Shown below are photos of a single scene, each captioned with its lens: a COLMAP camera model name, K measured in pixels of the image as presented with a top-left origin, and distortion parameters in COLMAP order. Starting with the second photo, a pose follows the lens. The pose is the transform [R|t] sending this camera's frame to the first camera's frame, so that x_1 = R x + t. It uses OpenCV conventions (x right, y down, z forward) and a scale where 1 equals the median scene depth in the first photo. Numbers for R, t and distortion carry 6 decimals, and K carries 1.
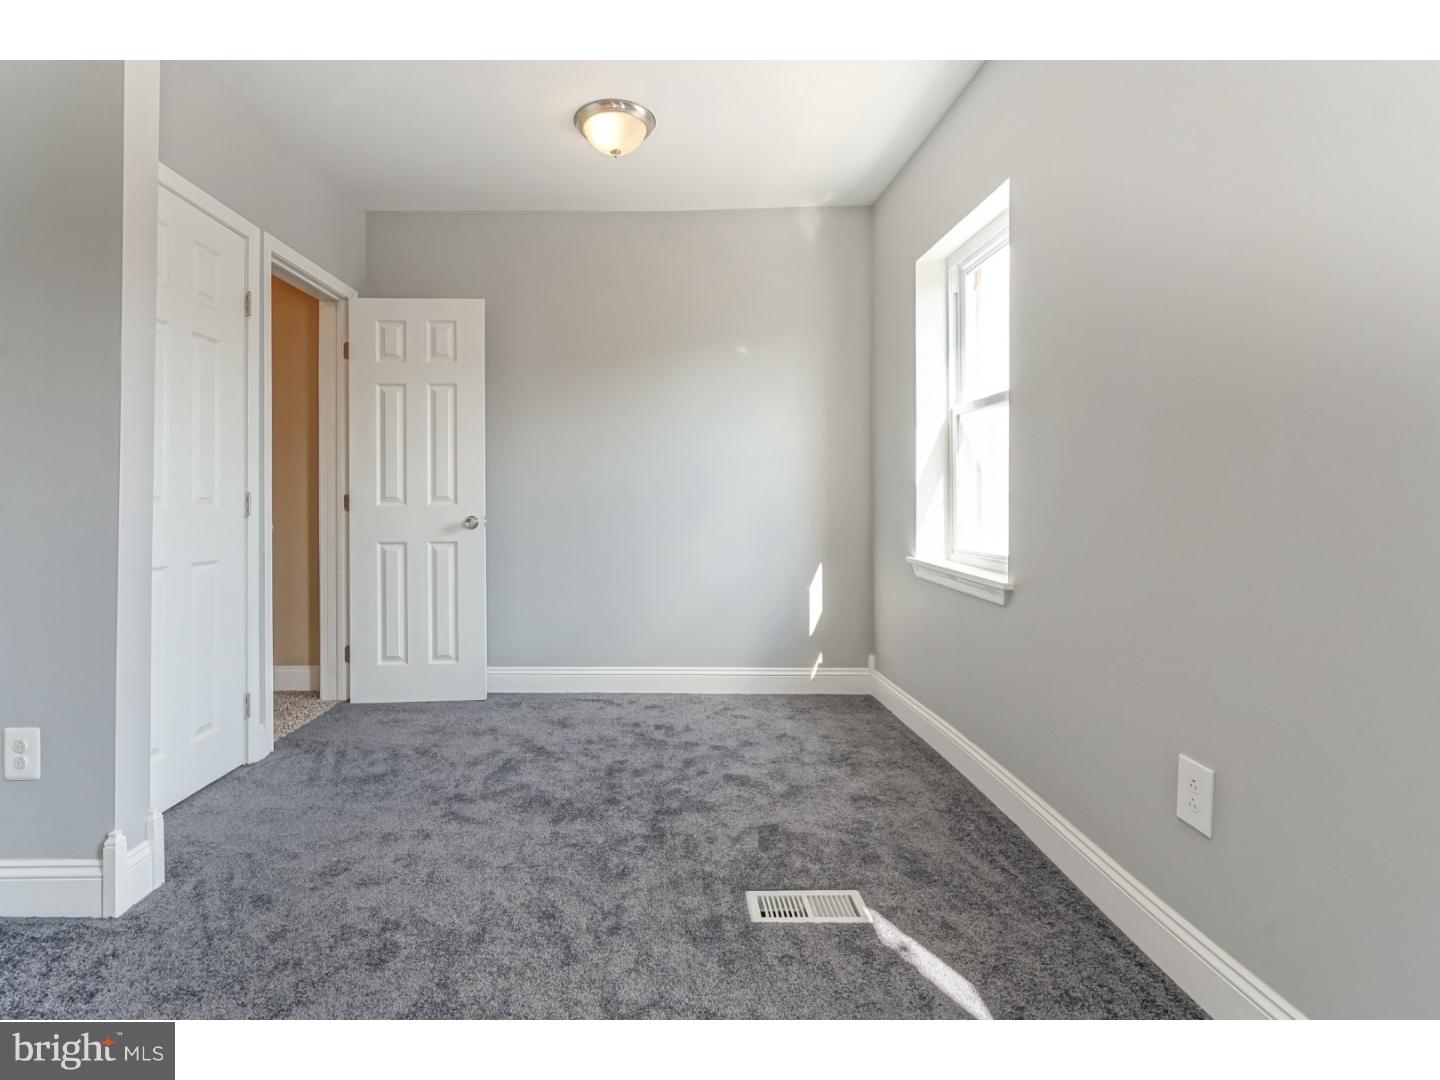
lens RADIAL K [[699.0, 0, 719.9], [0, 699.0, 517.5], [0, 0, 1]] dist [-0.014690, 0.000201]
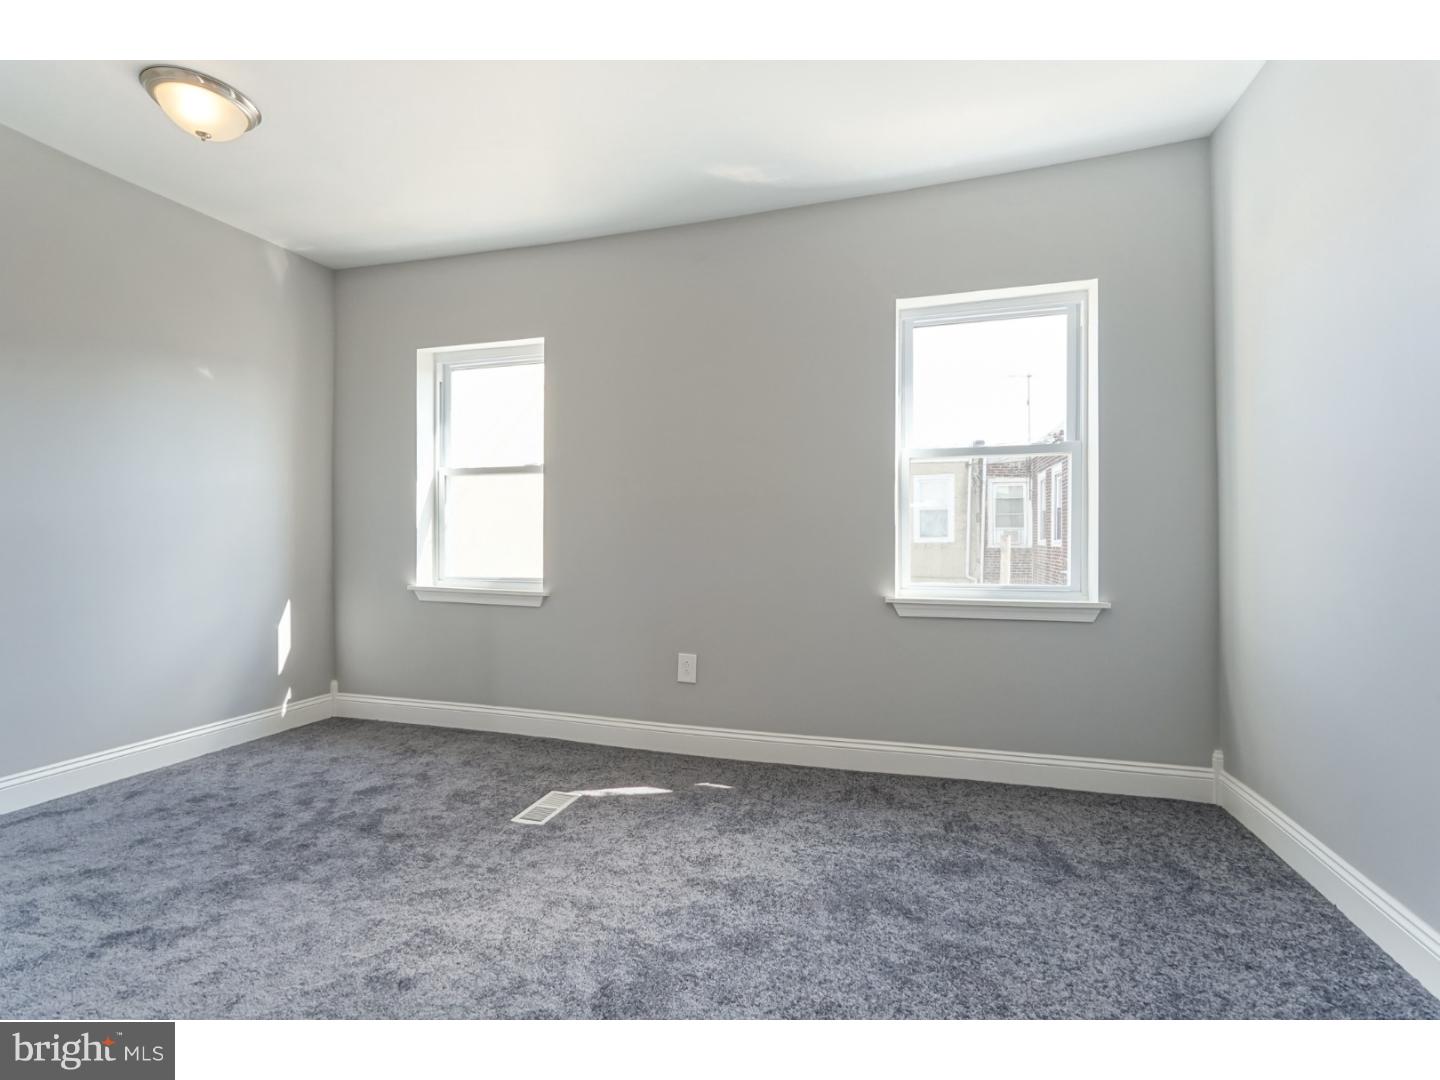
lens RADIAL K [[679.5, 0, 713.8], [0, 679.5, 575.3], [0, 0, 1]] dist [-0.001277, 0.000868]
pose [[0.265918, -0.045701, 0.962912, -0.787832], [0.022017, 0.998903, 0.041330, 0.000379], [-0.963744, 0.010210, 0.266633, 0.166558]]
